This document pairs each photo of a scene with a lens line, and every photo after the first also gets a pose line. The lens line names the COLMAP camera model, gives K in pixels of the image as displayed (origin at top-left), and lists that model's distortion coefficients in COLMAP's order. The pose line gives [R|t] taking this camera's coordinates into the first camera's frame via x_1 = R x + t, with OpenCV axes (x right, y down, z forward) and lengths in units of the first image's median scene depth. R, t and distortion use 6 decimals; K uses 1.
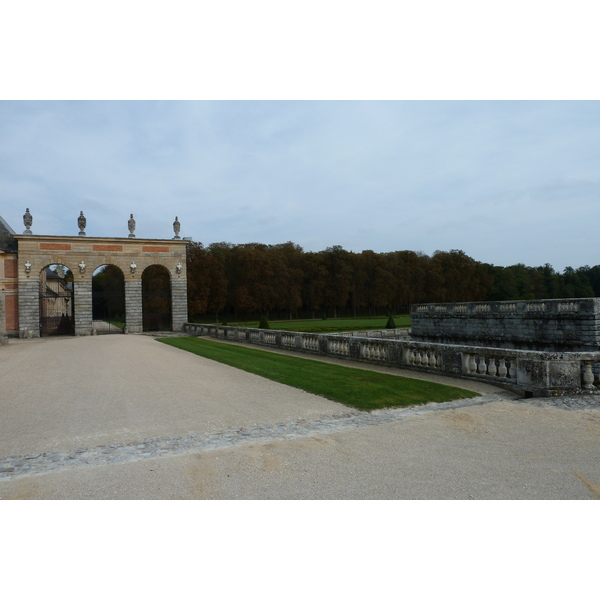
lens RADIAL K [[446.0, 0, 300.0], [0, 446.0, 300.0], [0, 0, 1]] dist [-0.003067, -0.003366]
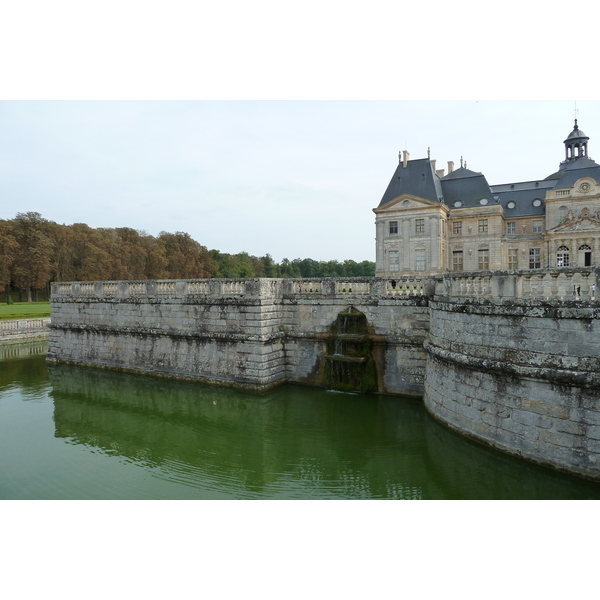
lens RADIAL K [[446.0, 0, 300.0], [0, 446.0, 300.0], [0, 0, 1]] dist [-0.003067, -0.003366]
pose [[0.840310, 0.008622, 0.542038, 0.214059], [-0.026995, 0.999299, 0.025954, 0.009300], [-0.541434, -0.036442, 0.839953, 0.229991]]
